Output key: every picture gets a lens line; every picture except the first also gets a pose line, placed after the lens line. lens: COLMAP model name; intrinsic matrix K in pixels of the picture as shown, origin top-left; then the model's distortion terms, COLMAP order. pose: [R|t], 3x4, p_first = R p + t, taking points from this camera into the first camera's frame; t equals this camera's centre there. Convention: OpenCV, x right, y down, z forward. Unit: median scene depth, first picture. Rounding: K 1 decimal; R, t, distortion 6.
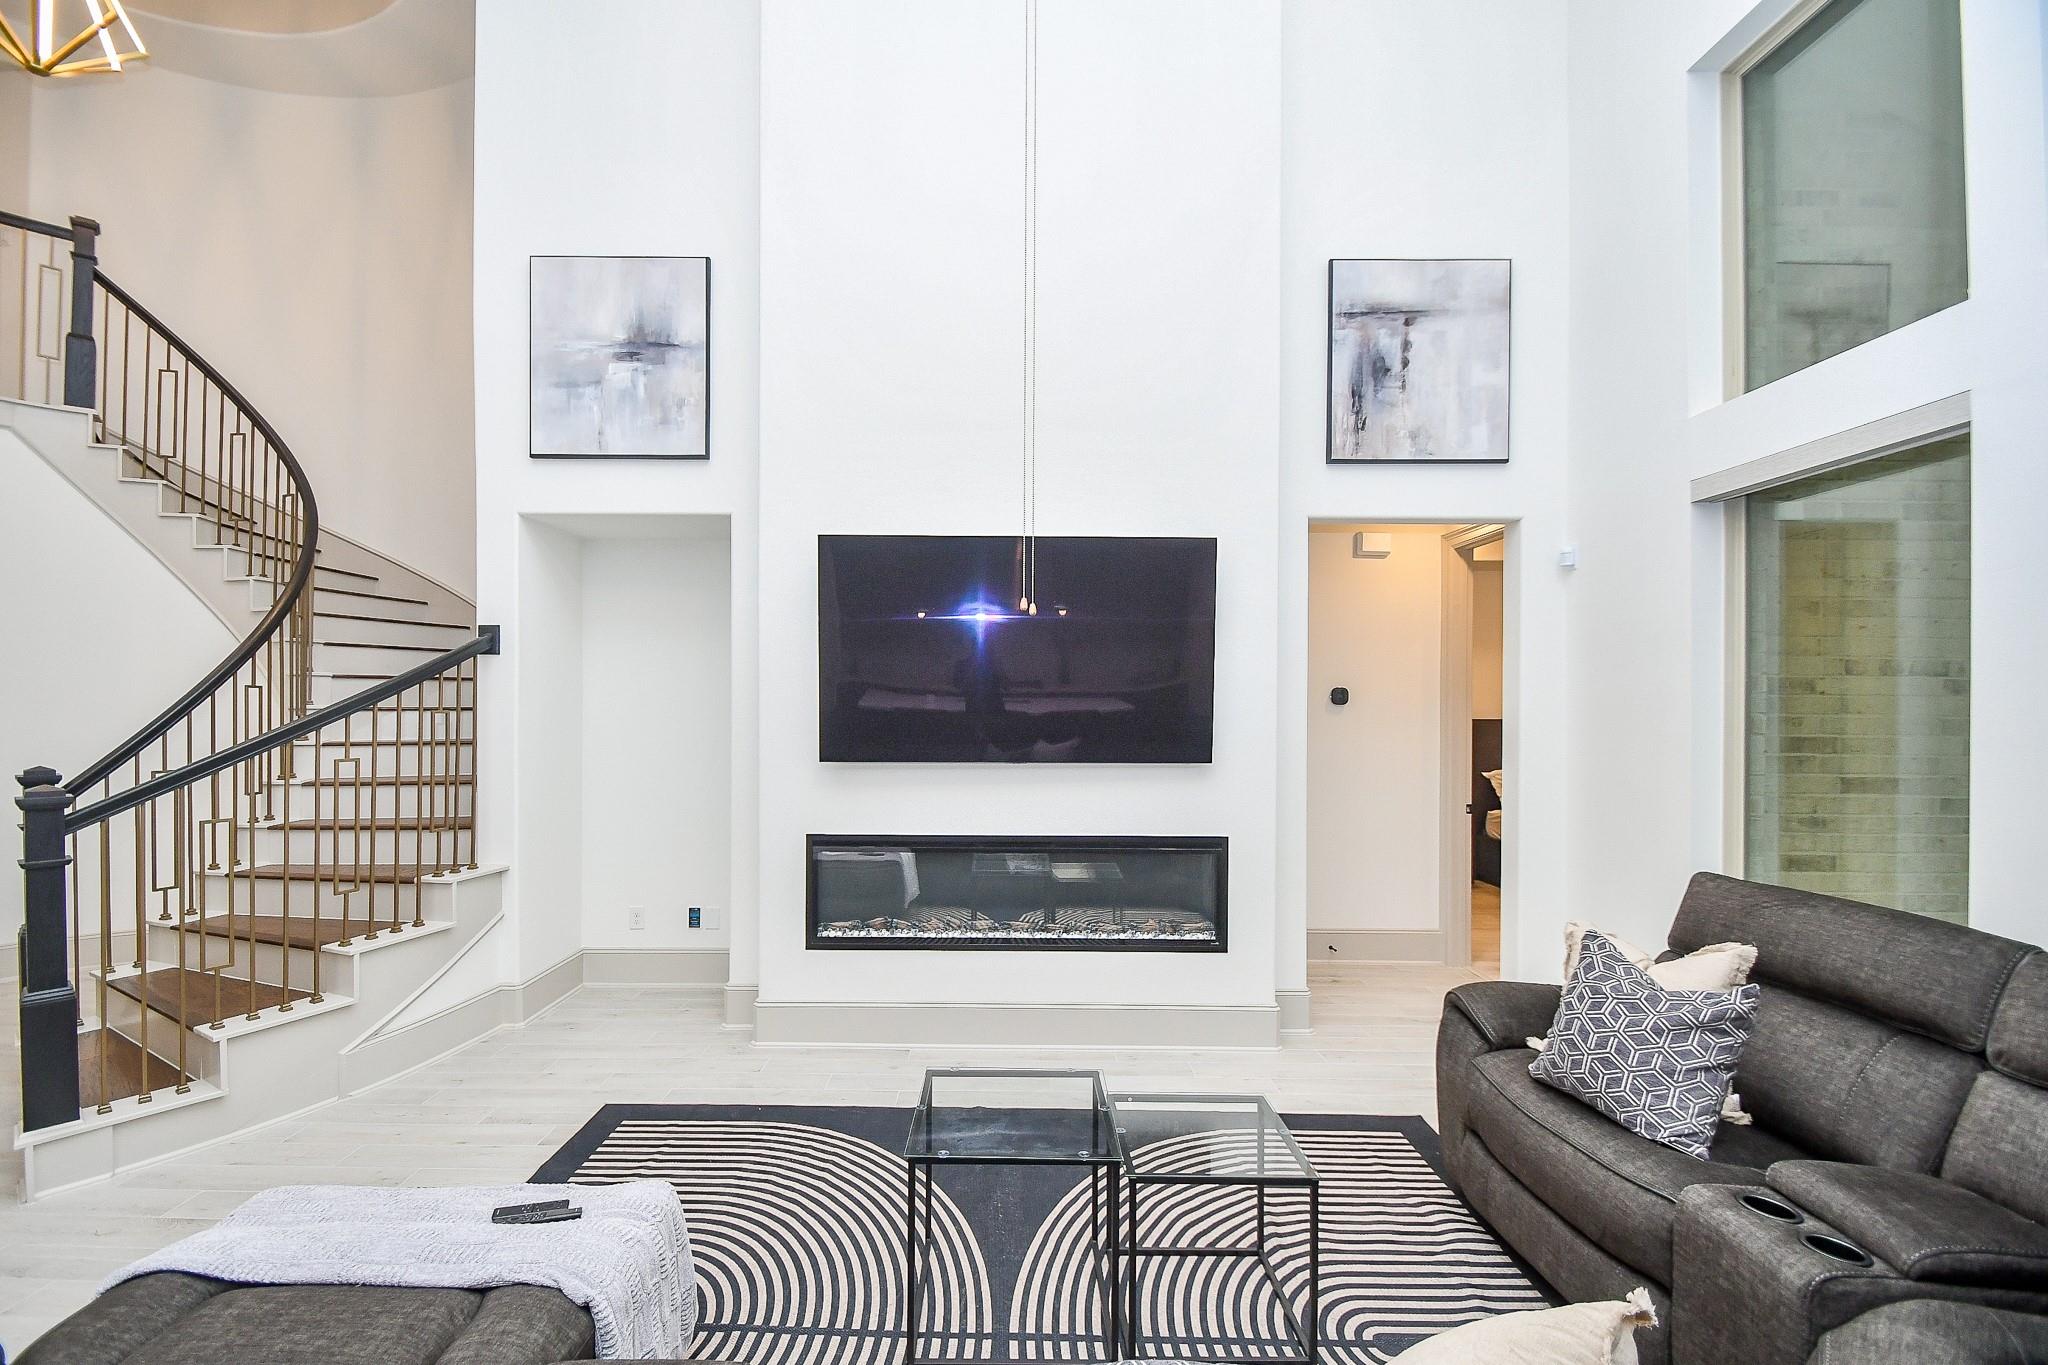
lens RADIAL K [[905.4, 0, 954.7], [0, 905.4, 701.9], [0, 0, 1]] dist [0.011307, -0.009446]
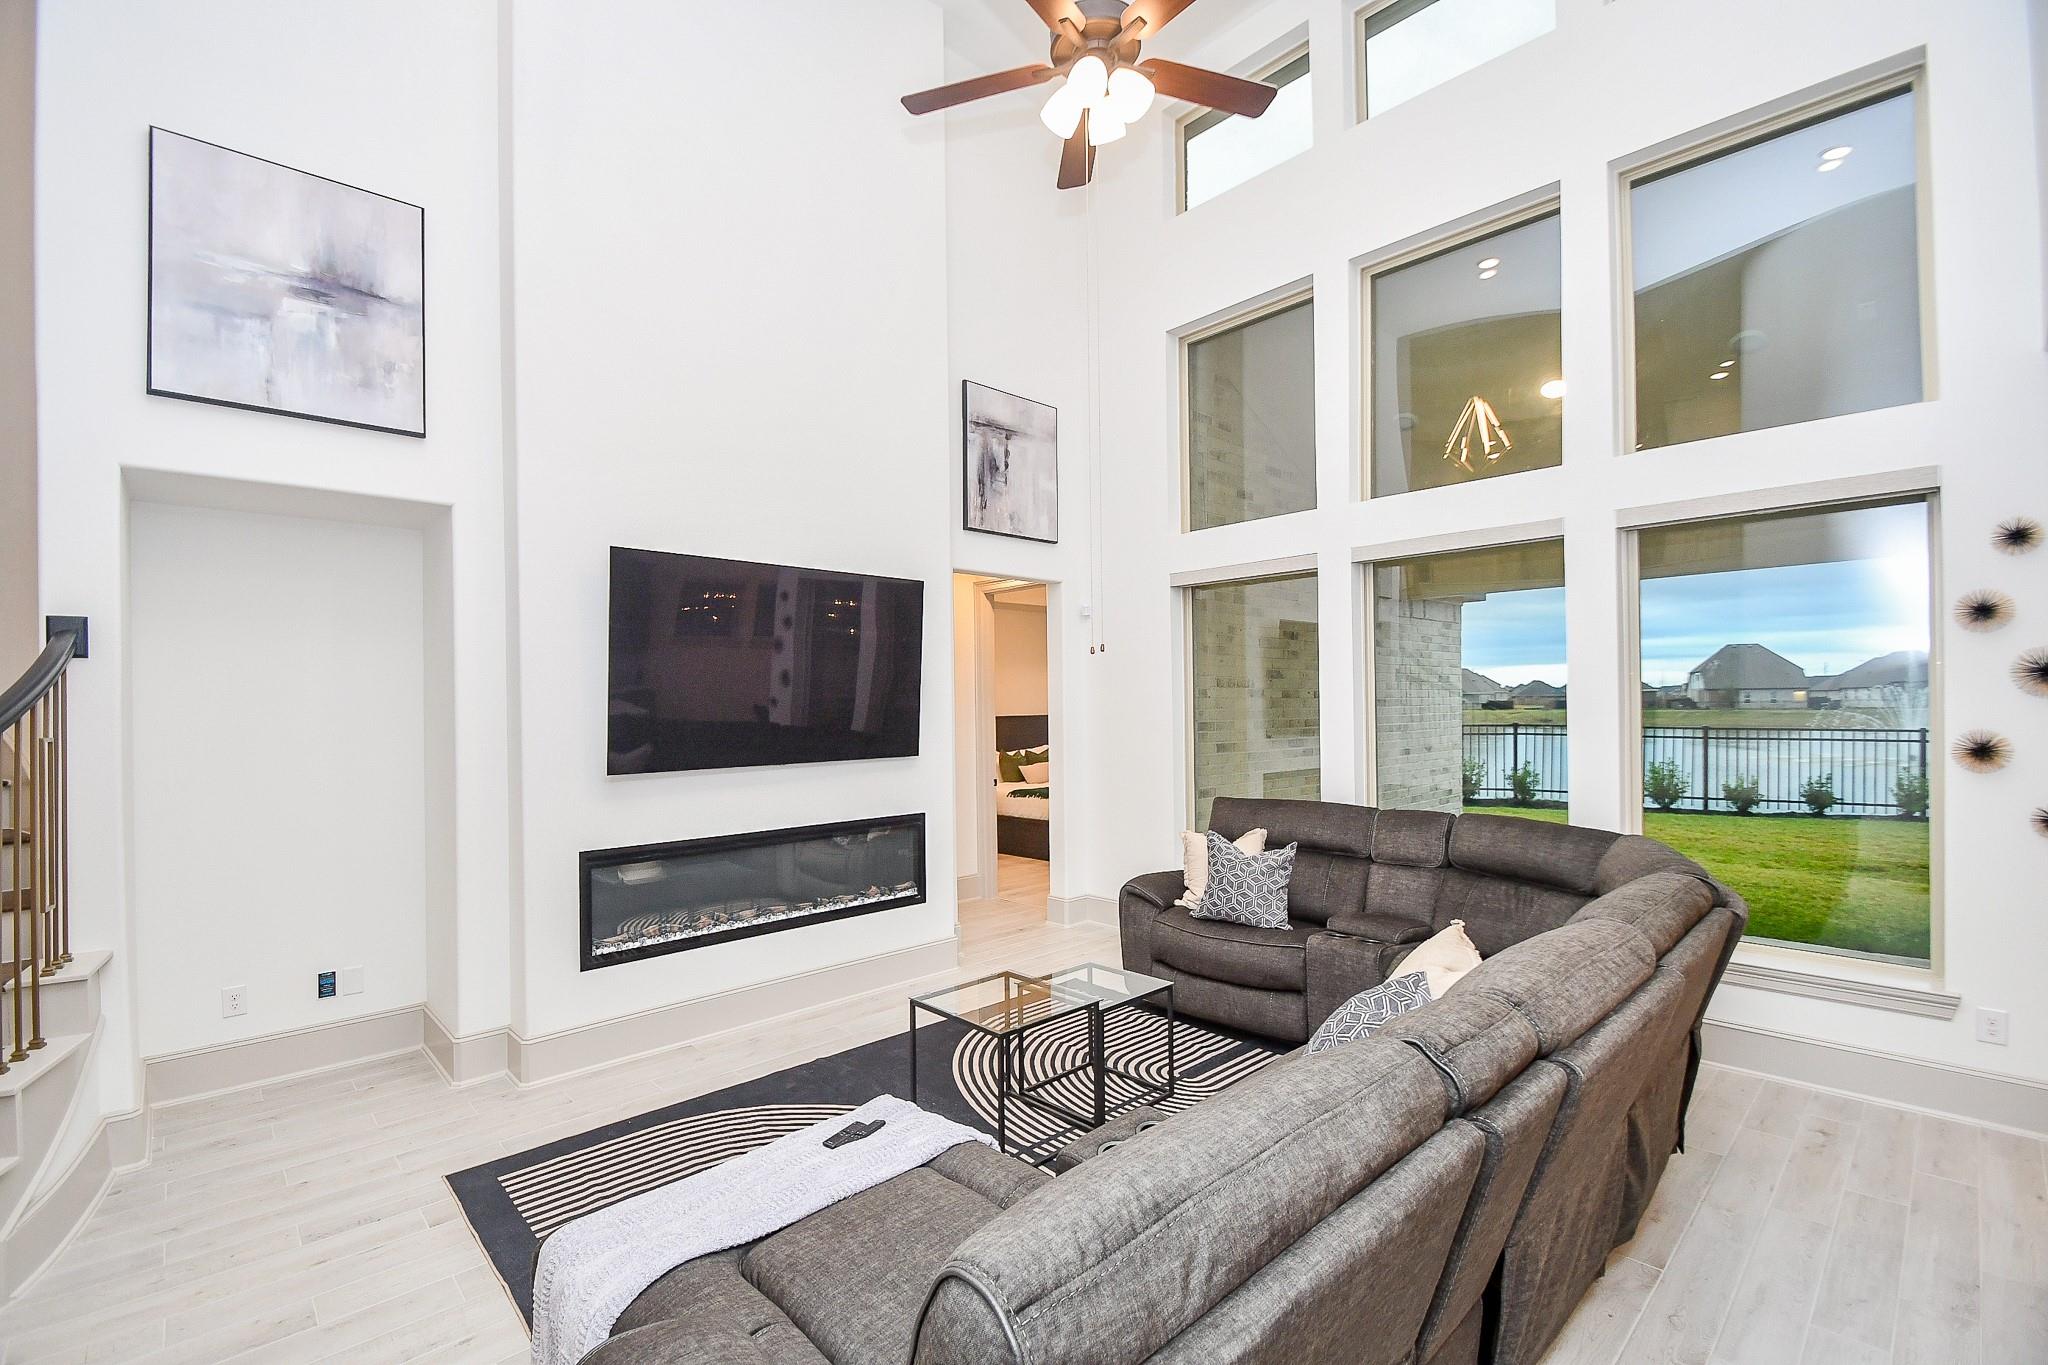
lens RADIAL K [[905.4, 0, 1005.2], [0, 905.4, 699.8], [0, 0, 1]] dist [0.011307, -0.009446]
pose [[0.725507, -0.009391, 0.688151, -0.475736], [0.015698, 0.999873, -0.002904, -0.005602], [-0.688036, 0.012909, 0.725561, -0.014134]]
